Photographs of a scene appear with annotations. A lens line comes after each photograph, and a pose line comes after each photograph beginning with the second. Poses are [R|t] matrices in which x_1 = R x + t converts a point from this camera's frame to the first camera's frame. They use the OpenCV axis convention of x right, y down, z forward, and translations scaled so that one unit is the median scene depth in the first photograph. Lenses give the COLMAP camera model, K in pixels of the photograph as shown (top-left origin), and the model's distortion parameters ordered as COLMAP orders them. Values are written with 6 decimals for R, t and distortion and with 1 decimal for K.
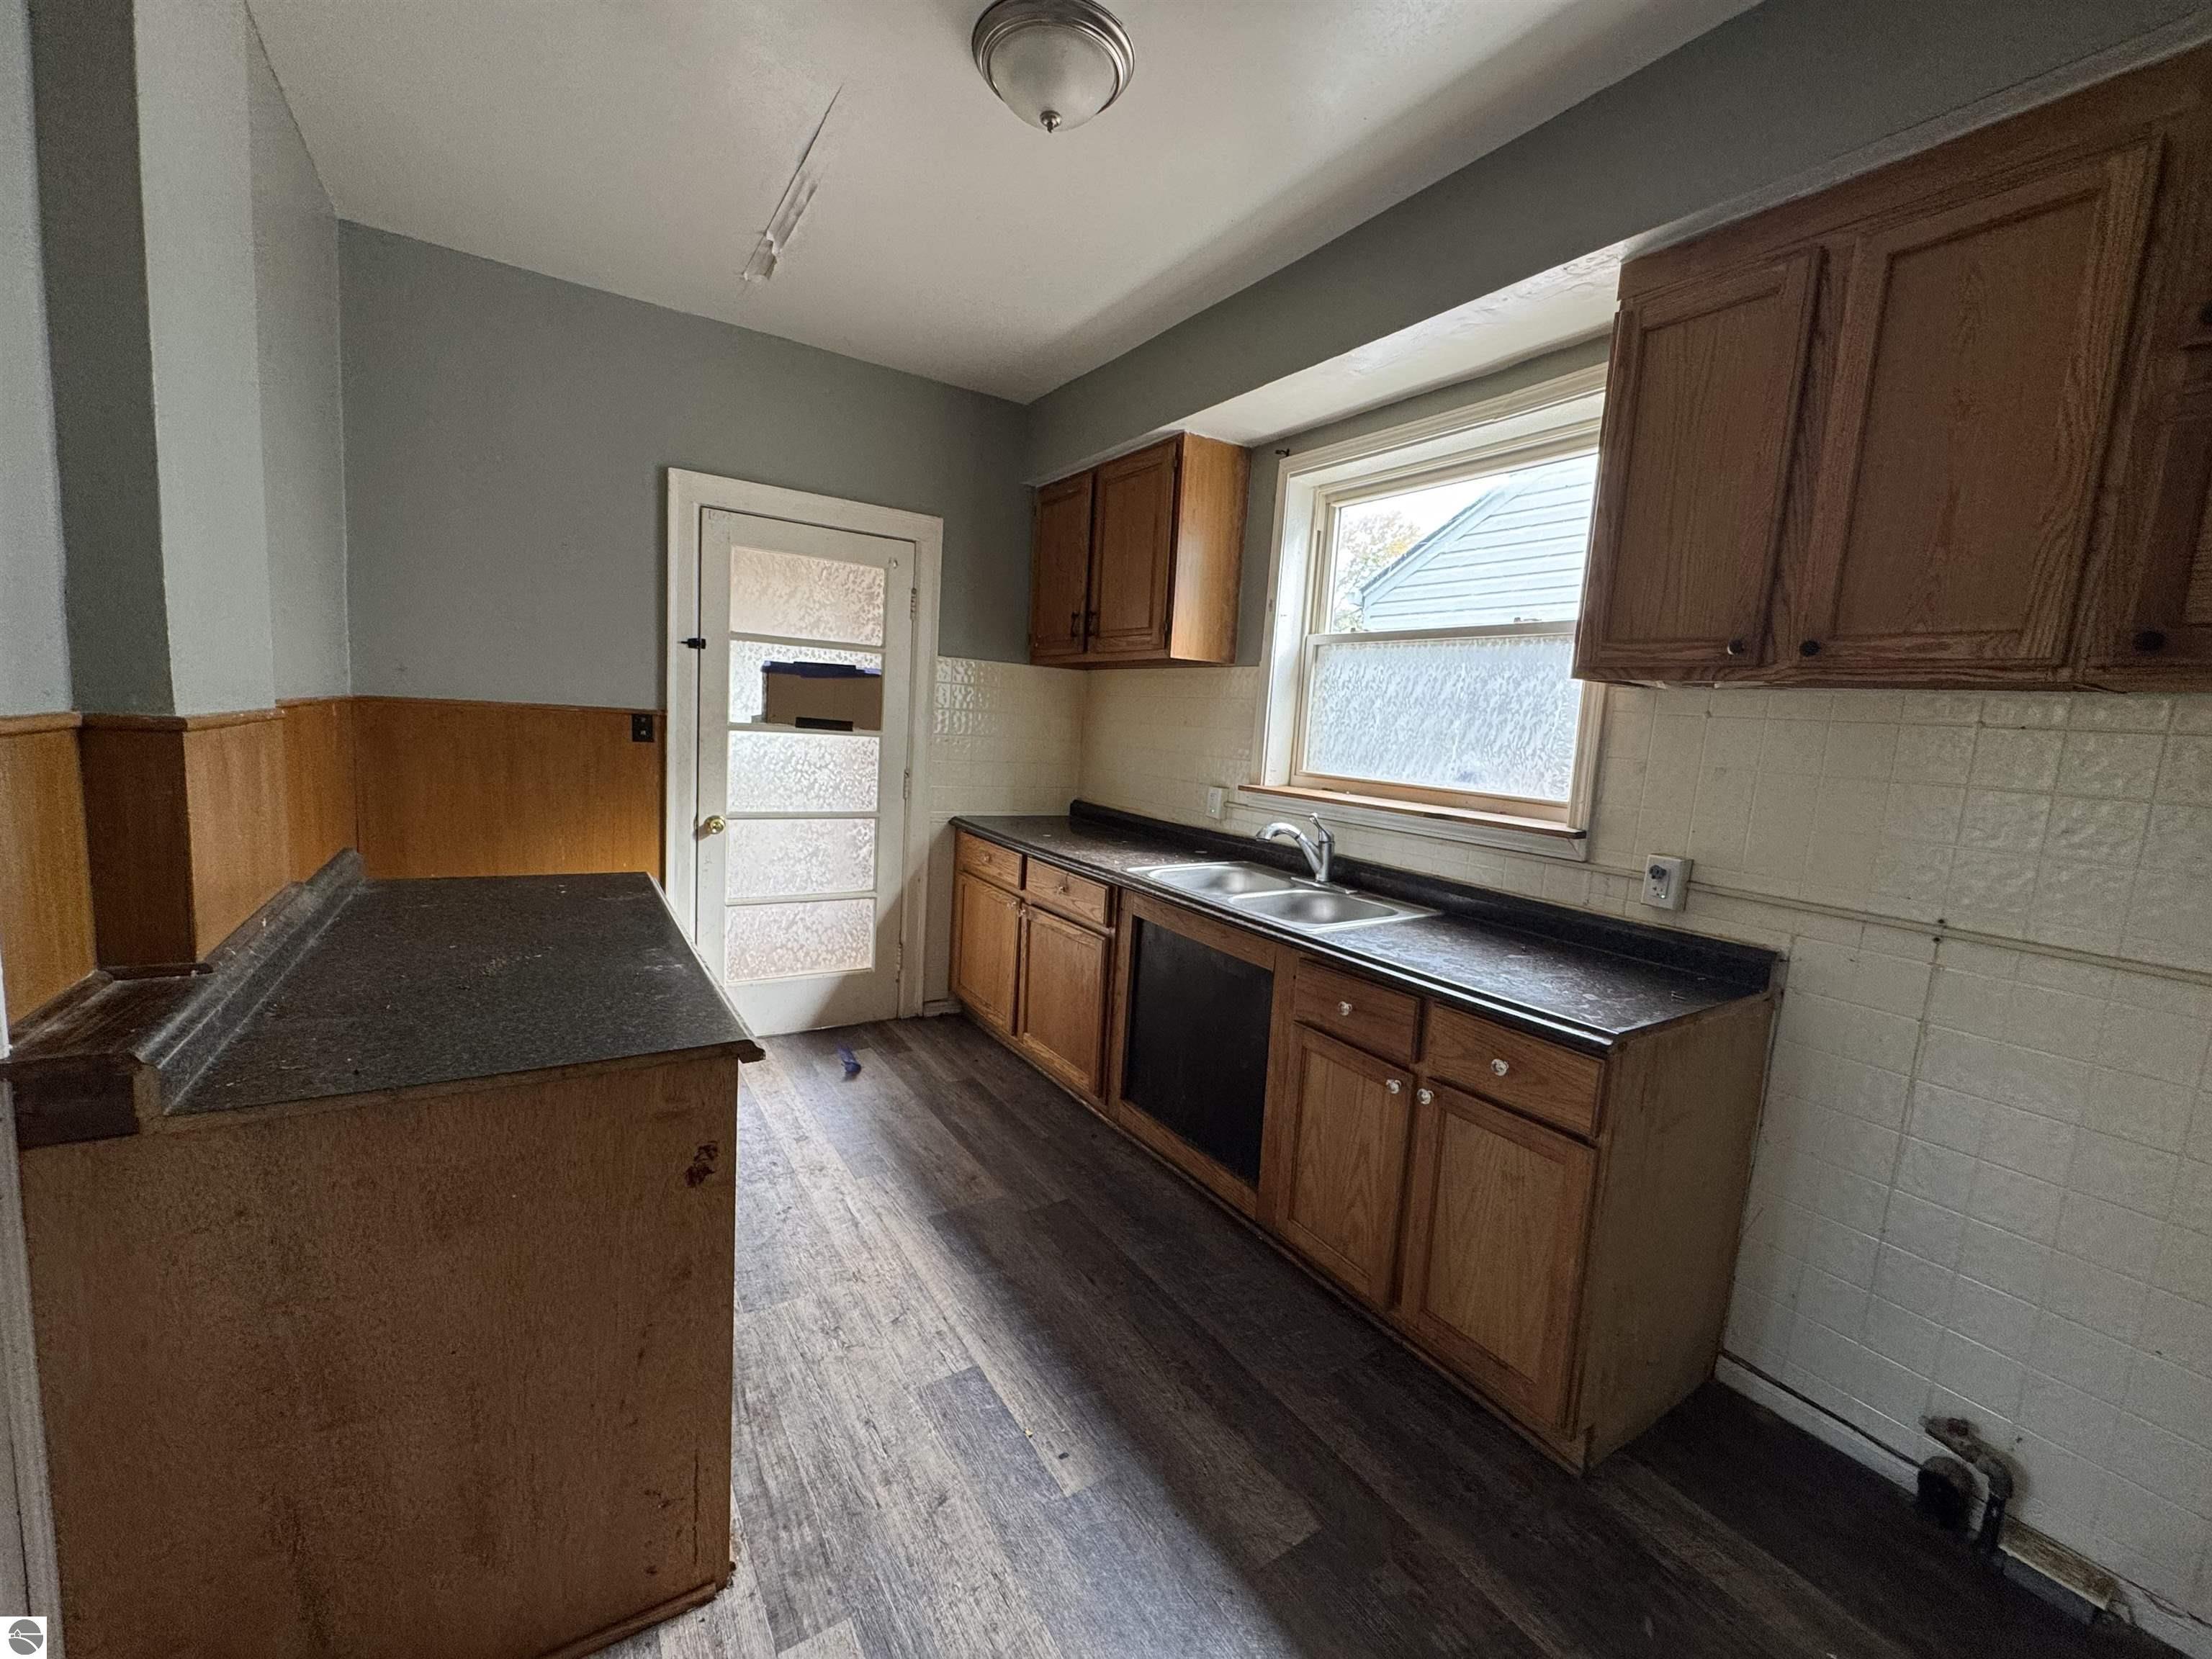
lens RADIAL K [[890.9, 0, 1105.5], [0, 890.9, 825.3], [0, 0, 1]] dist [-0.005444, 0.001429]
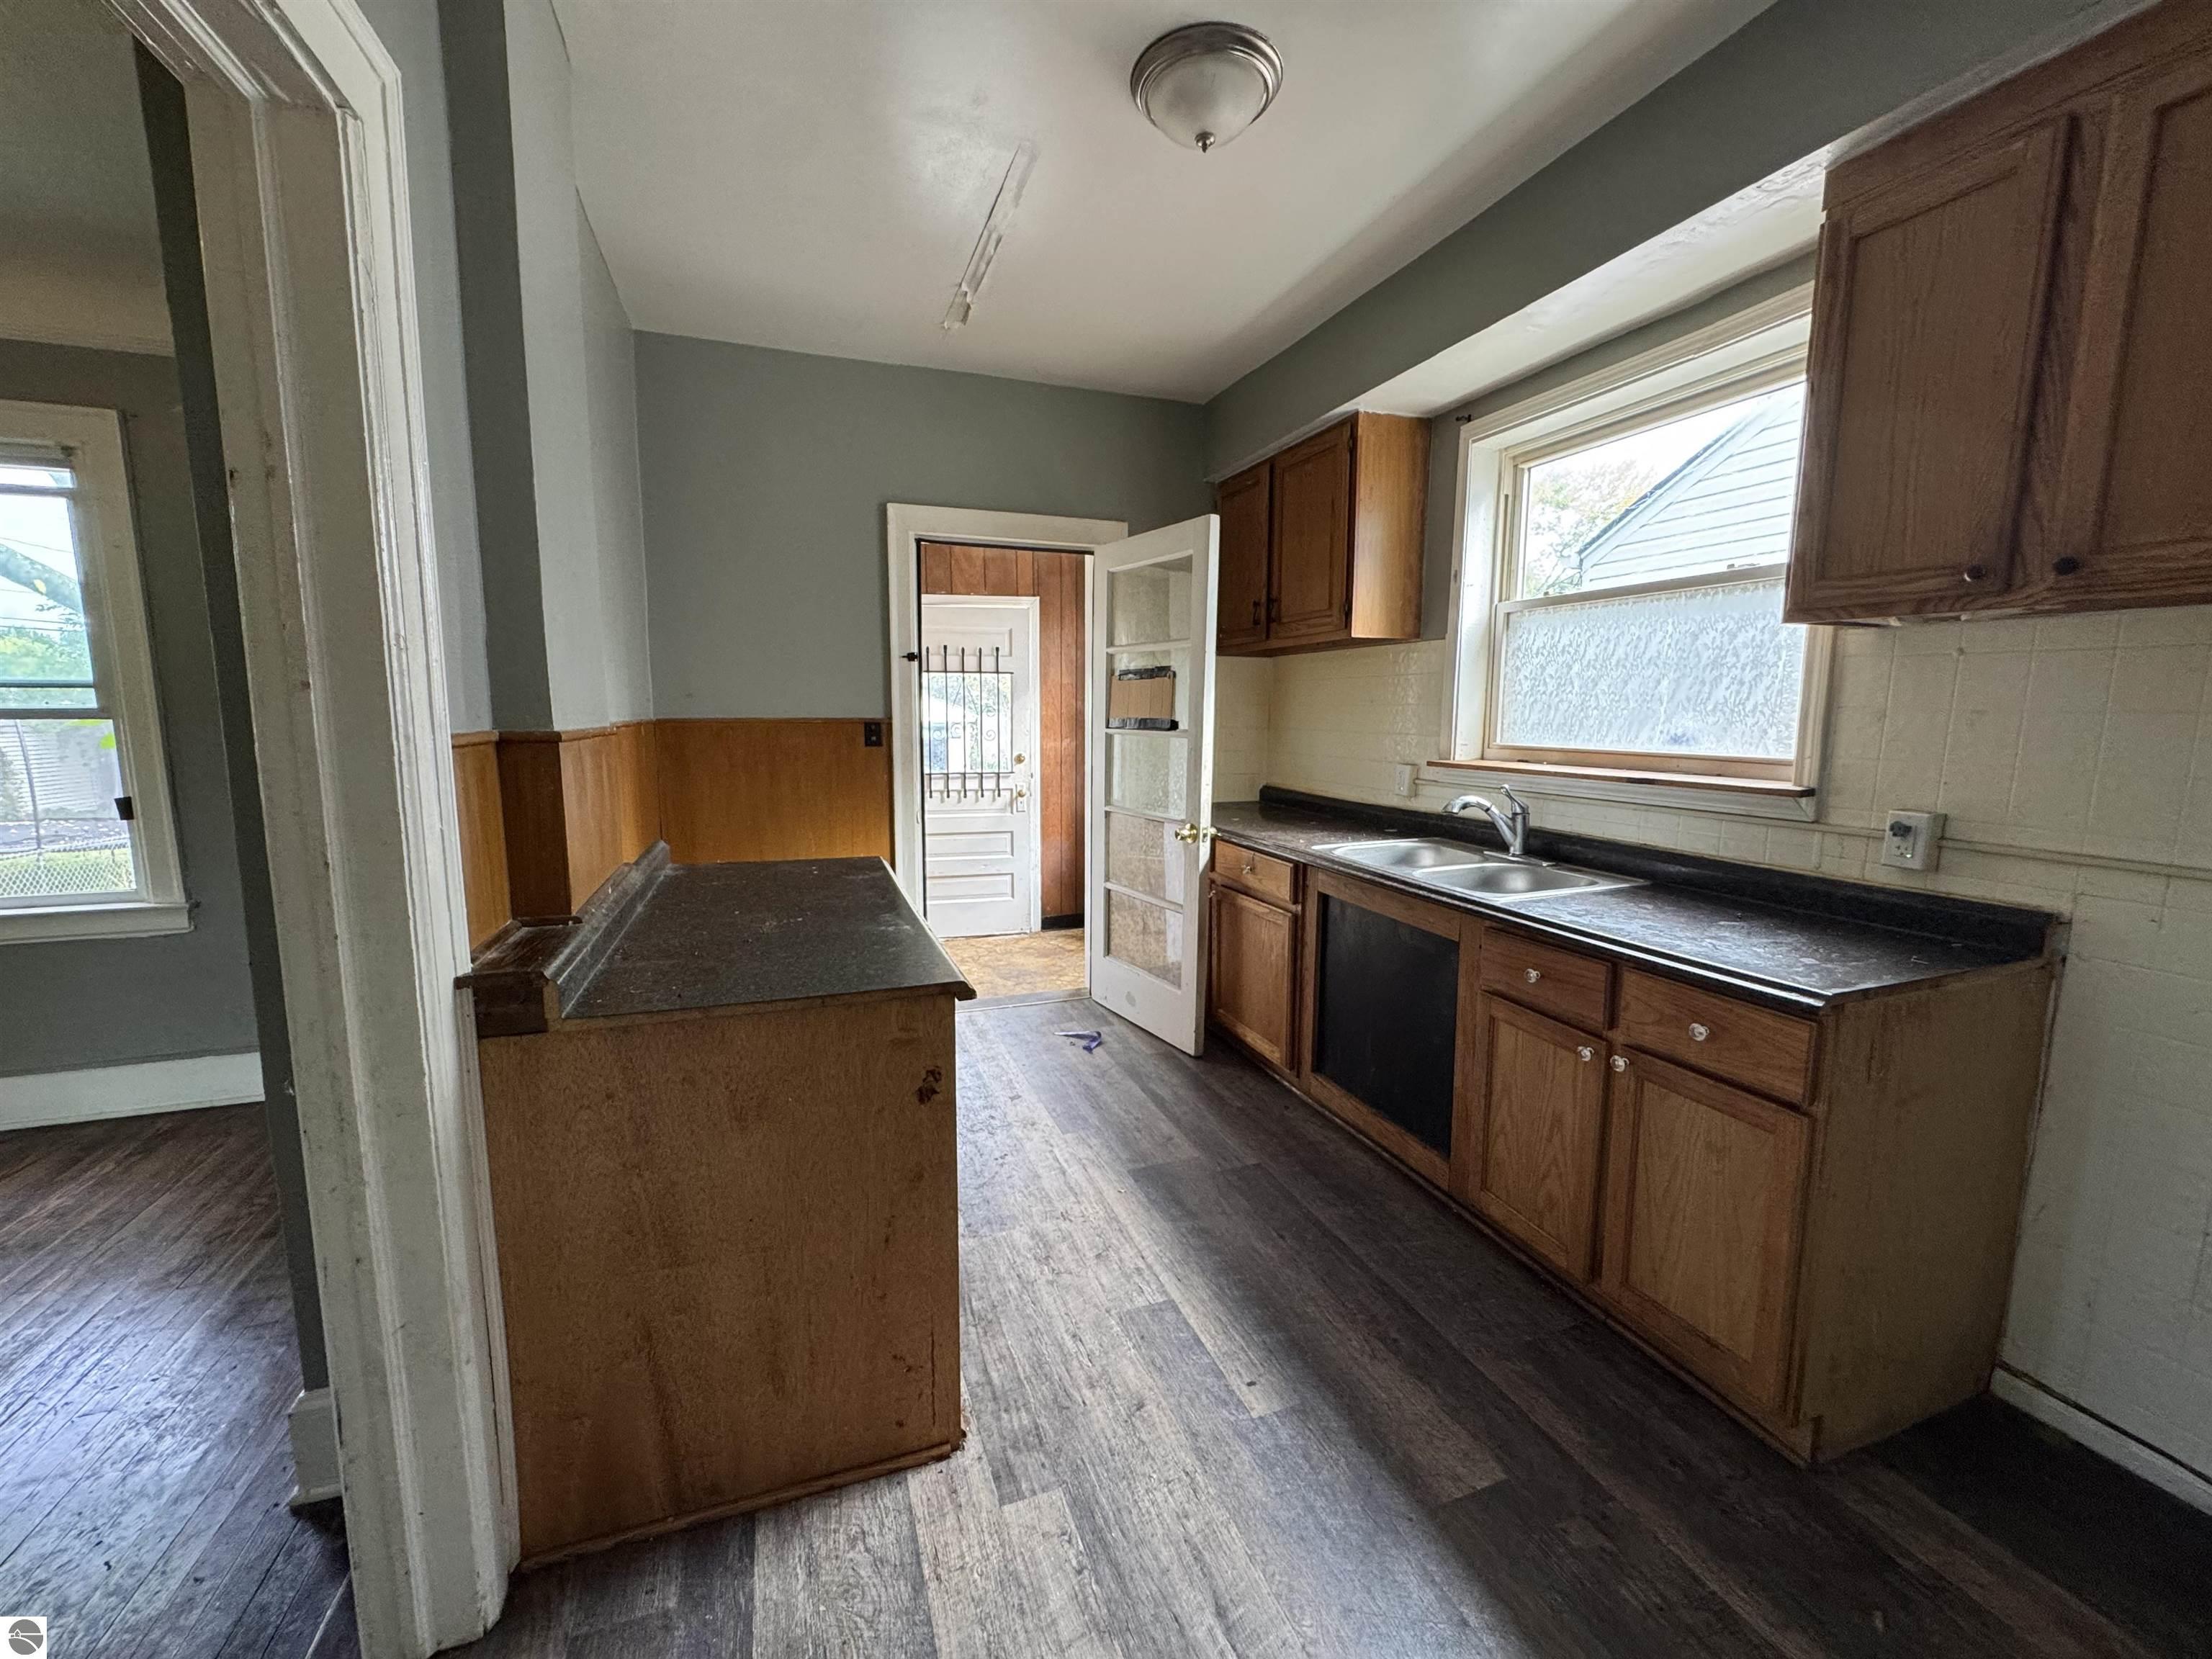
lens RADIAL K [[890.9, 0, 1102.4], [0, 890.9, 824.3], [0, 0, 1]] dist [-0.005444, 0.001429]
pose [[0.973259, -0.028821, -0.227894, 0.037934], [0.029262, 0.999571, -0.001442, 0.027635], [0.227838, -0.005265, 0.973685, -0.075264]]
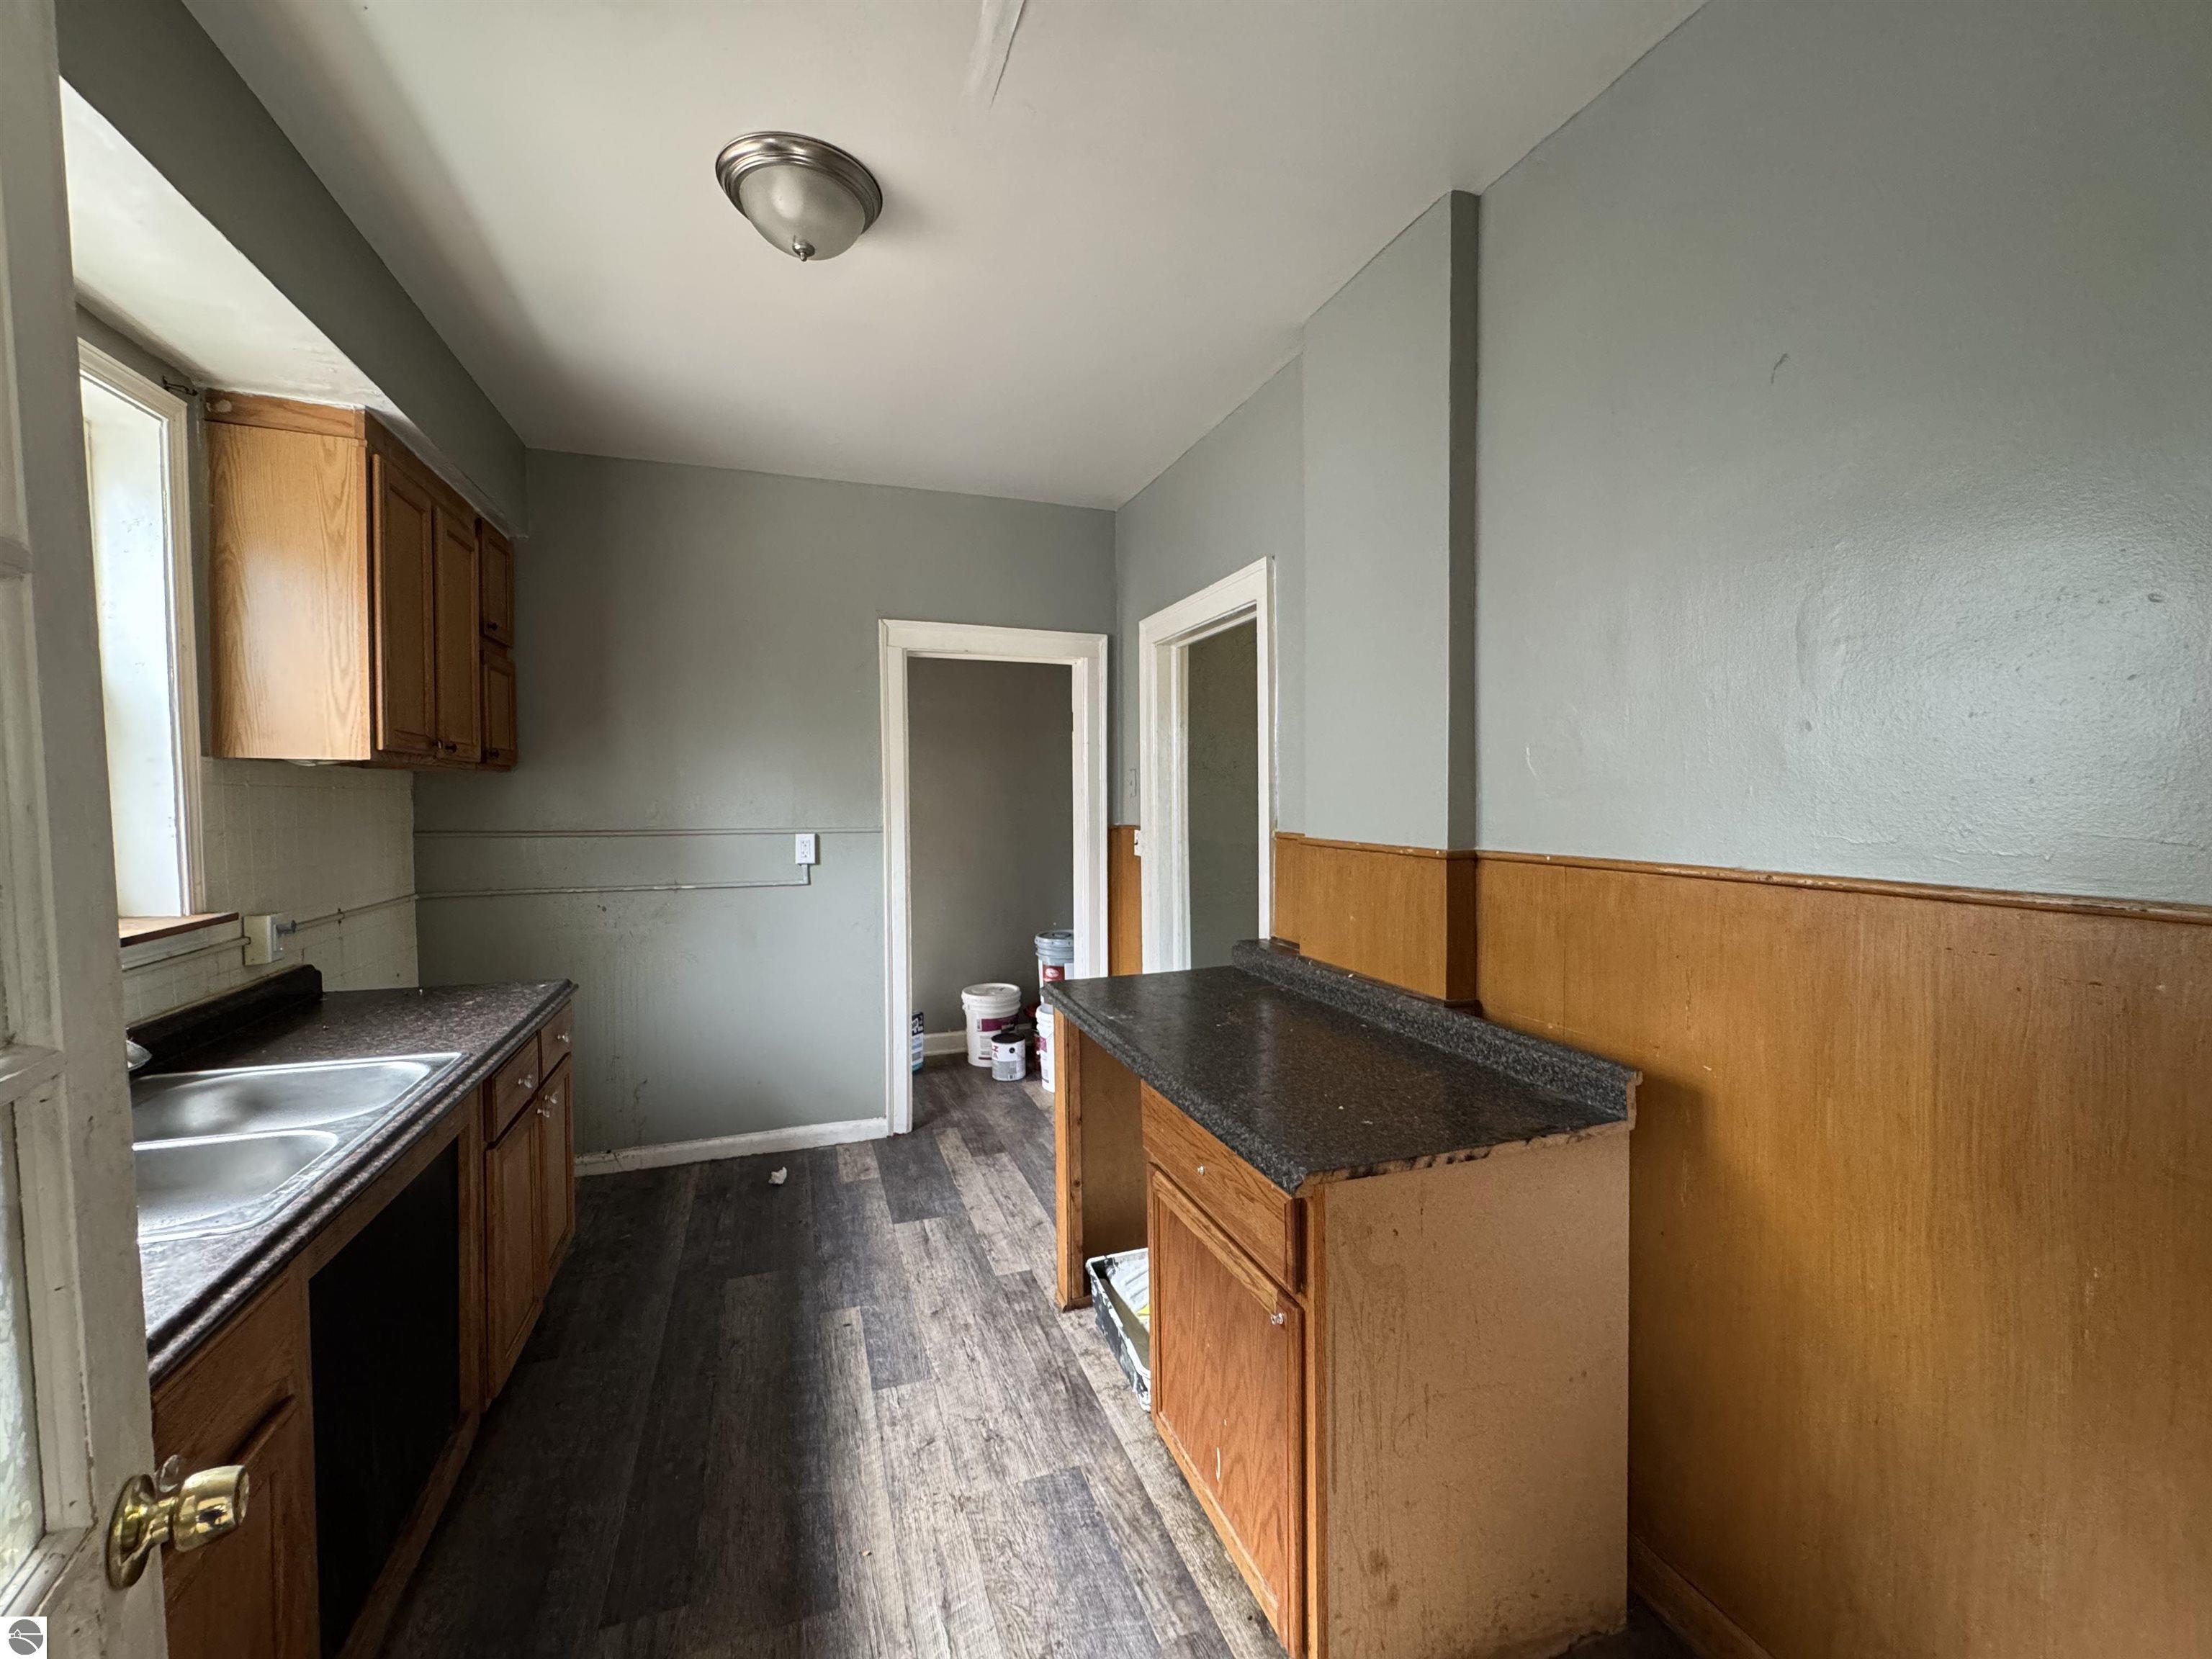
lens RADIAL K [[890.9, 0, 1106.1], [0, 890.9, 827.0], [0, 0, 1]] dist [-0.005444, 0.001429]
pose [[-0.973337, -0.065333, 0.219880, -0.650086], [-0.028212, 0.985399, 0.167905, -0.306807], [-0.227640, 0.157225, -0.960969, 1.954343]]
